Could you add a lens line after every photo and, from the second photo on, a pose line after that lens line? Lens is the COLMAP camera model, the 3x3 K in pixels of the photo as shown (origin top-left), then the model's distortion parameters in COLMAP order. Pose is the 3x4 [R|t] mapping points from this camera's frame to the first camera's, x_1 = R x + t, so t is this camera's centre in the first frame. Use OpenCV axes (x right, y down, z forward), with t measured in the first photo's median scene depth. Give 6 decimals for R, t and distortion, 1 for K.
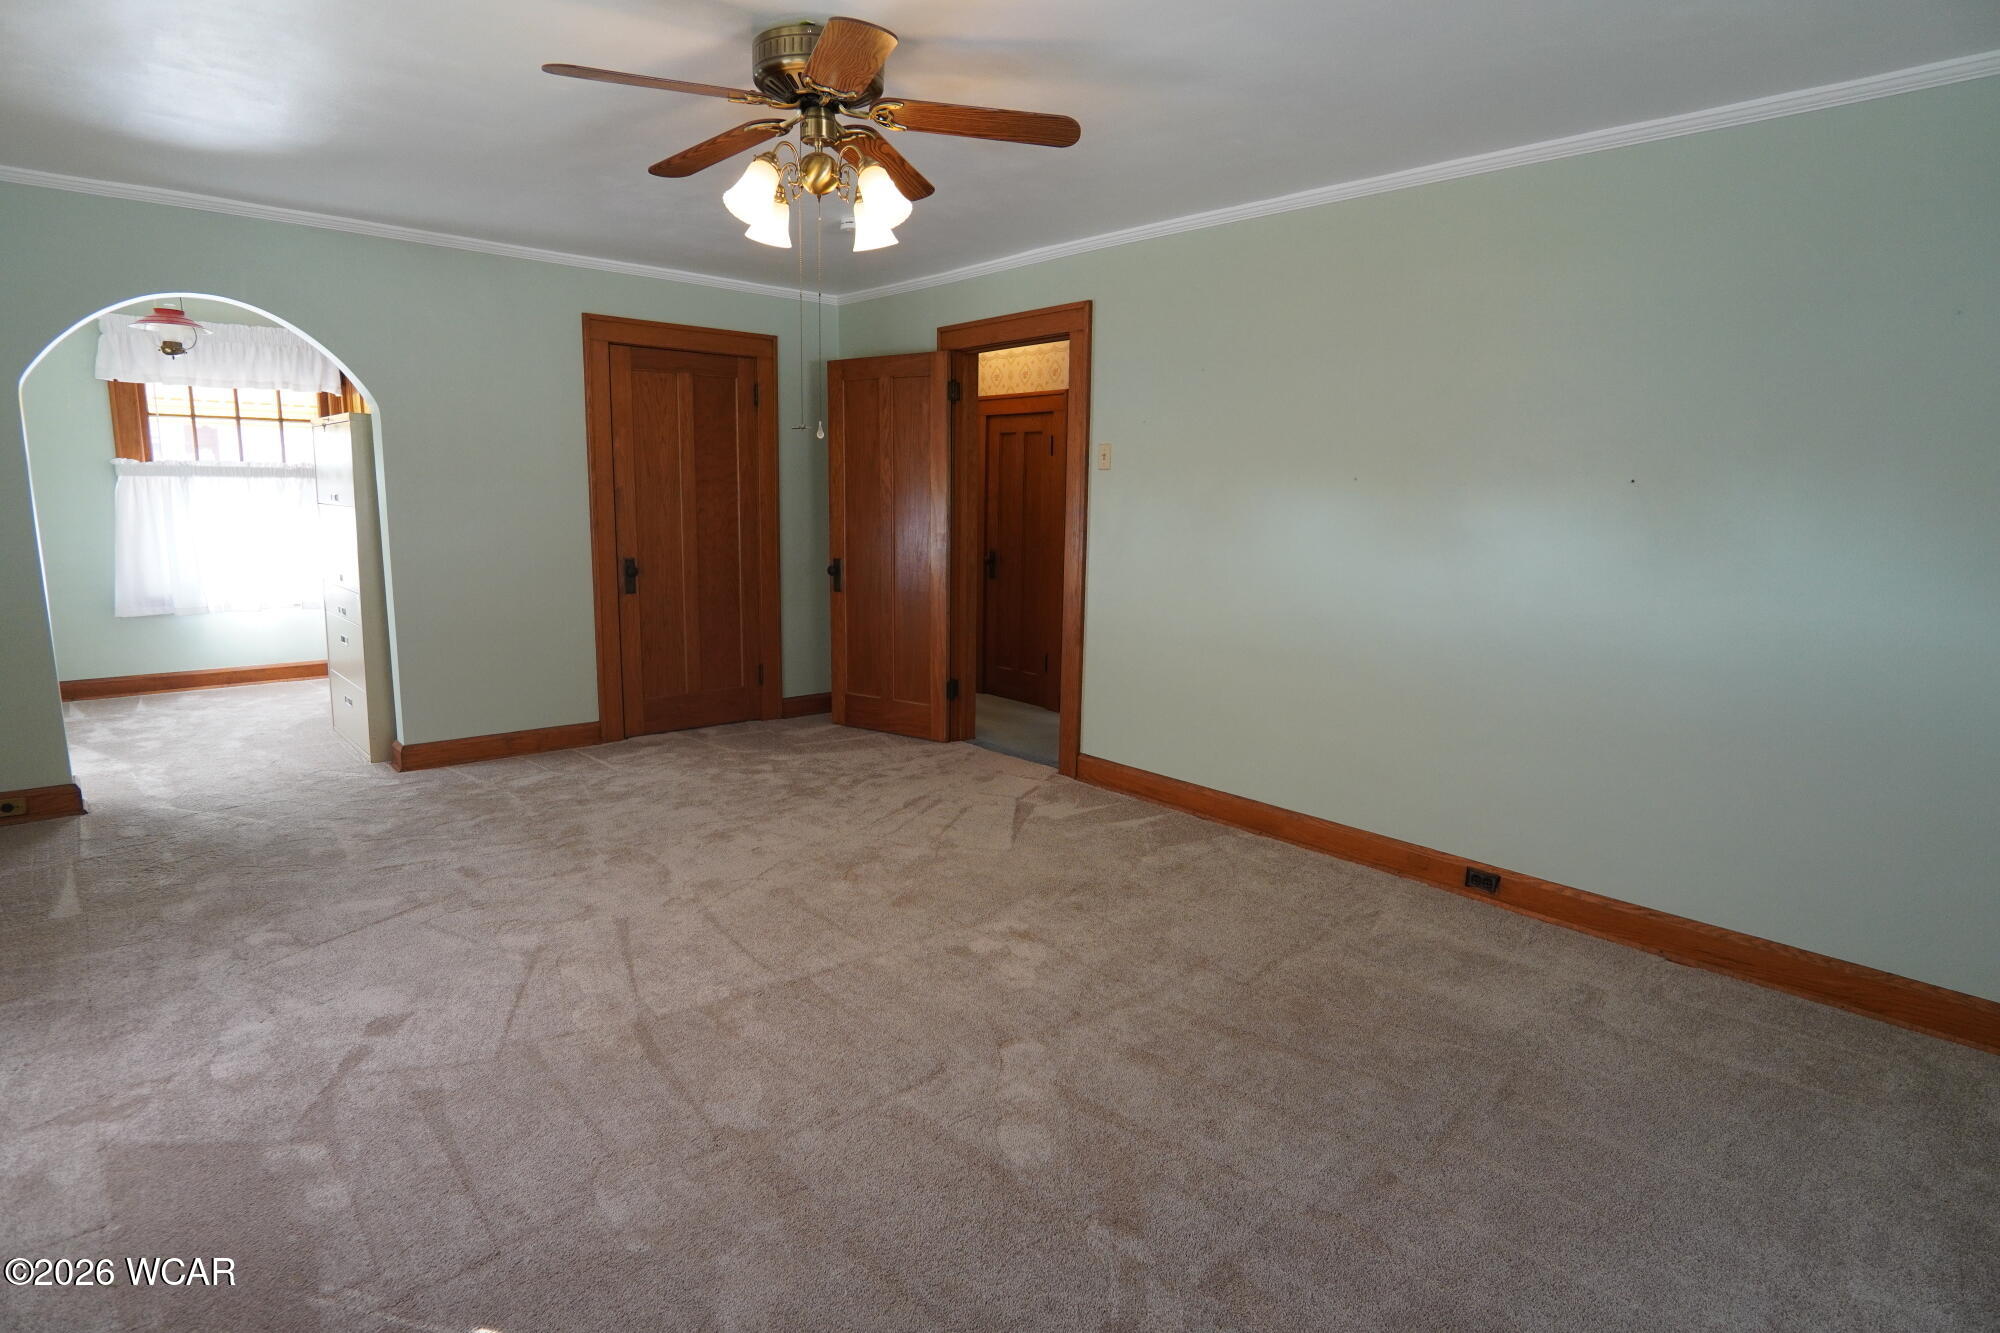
lens RADIAL K [[1052.1, 0, 1000.0], [0, 1052.1, 666.5], [0, 0, 1]] dist [-0.041791, -0.000206]
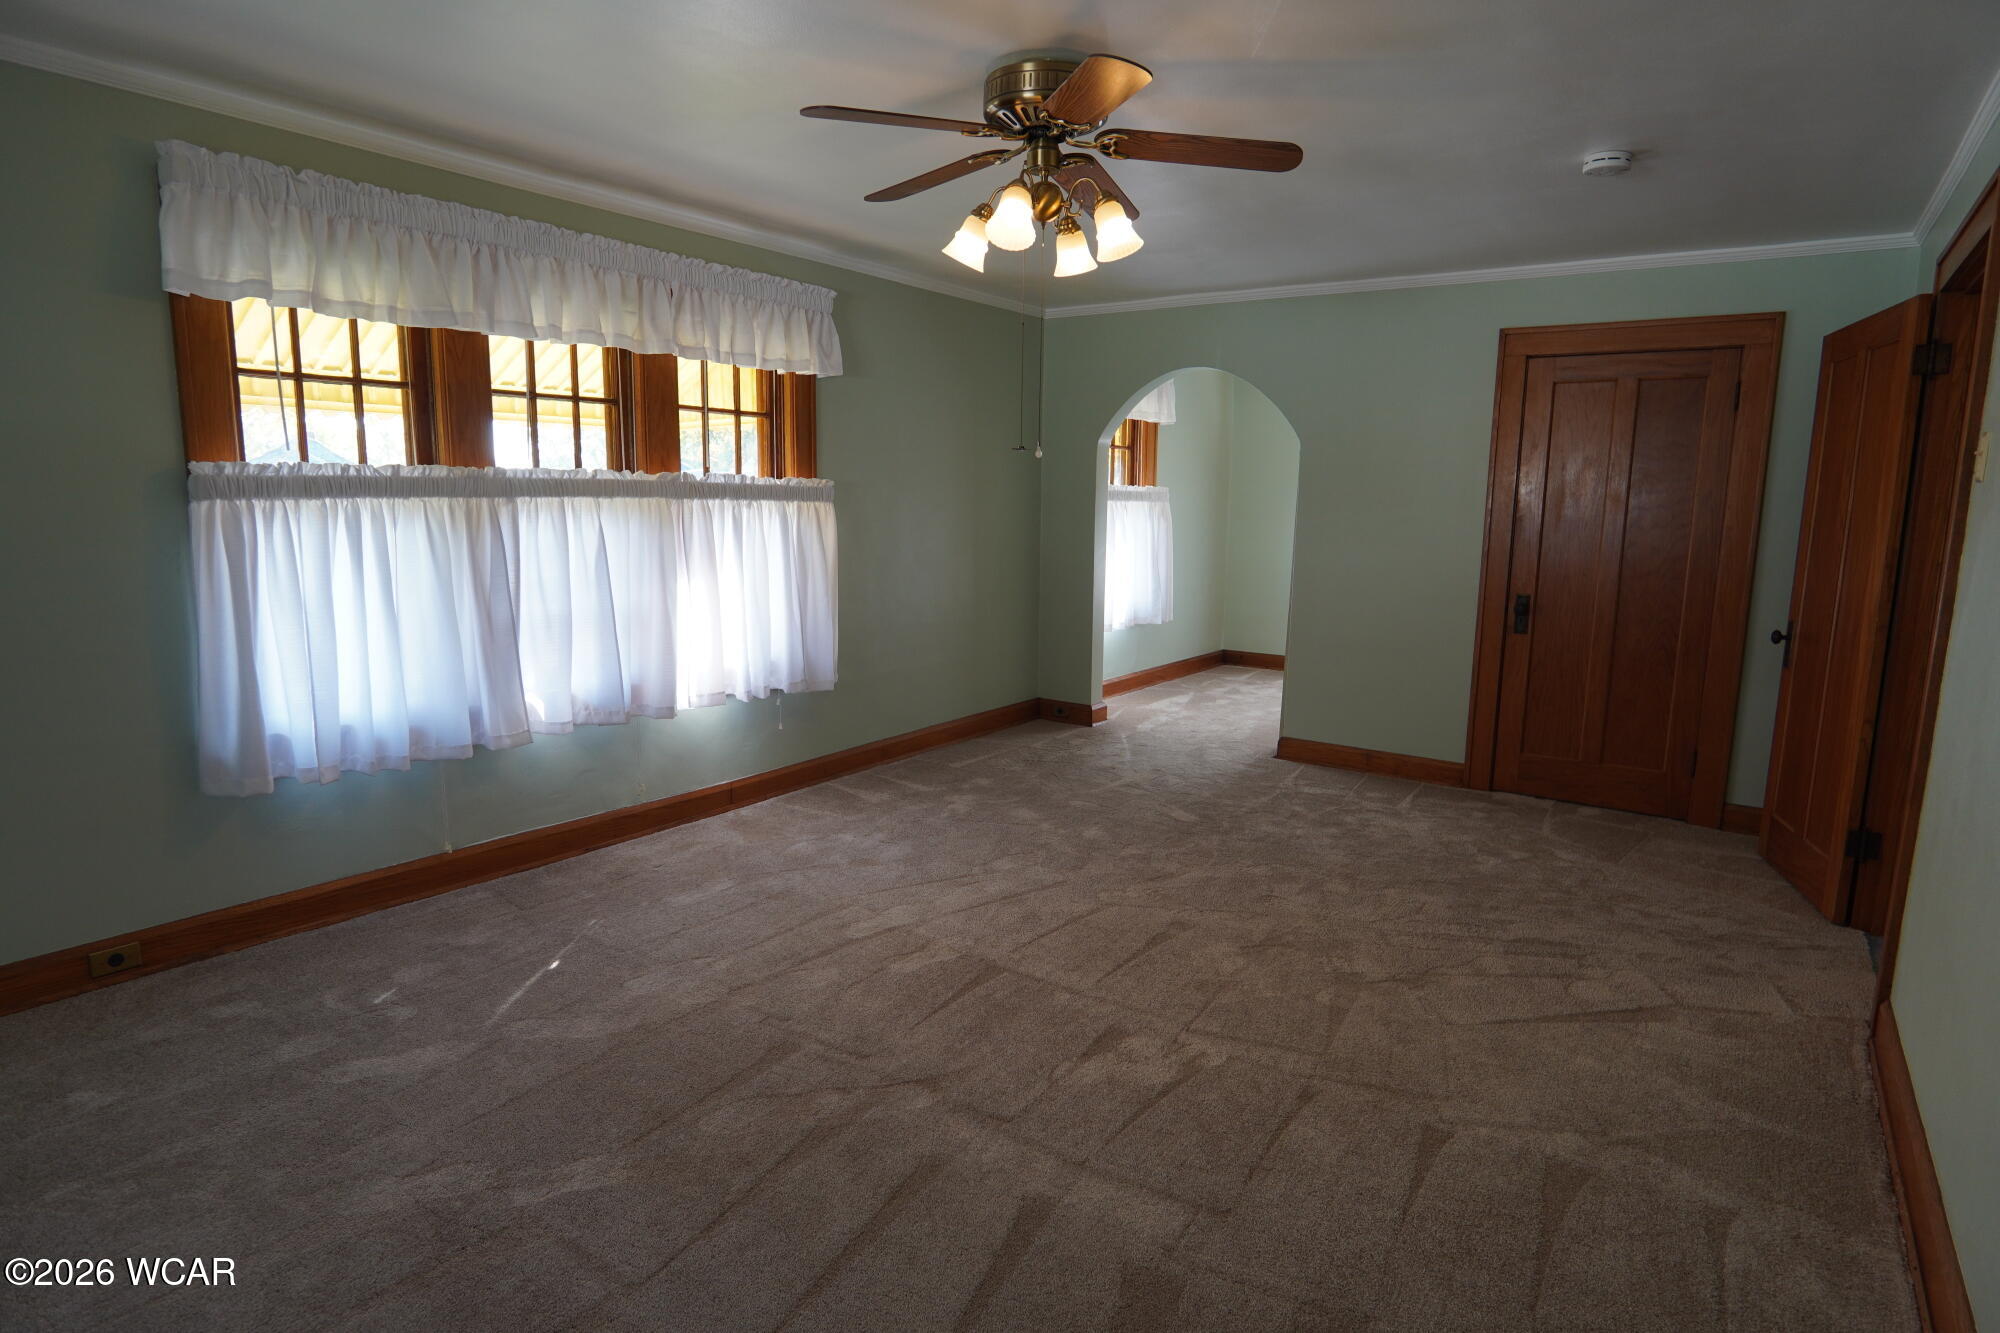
lens RADIAL K [[1052.1, 0, 1000.0], [0, 1052.1, 666.5], [0, 0, 1]] dist [-0.041791, -0.000206]
pose [[0.225230, 0.136035, -0.964762, 0.469971], [-0.170496, 0.980429, 0.098441, -0.061701], [0.959272, 0.142317, 0.244016, 0.412406]]
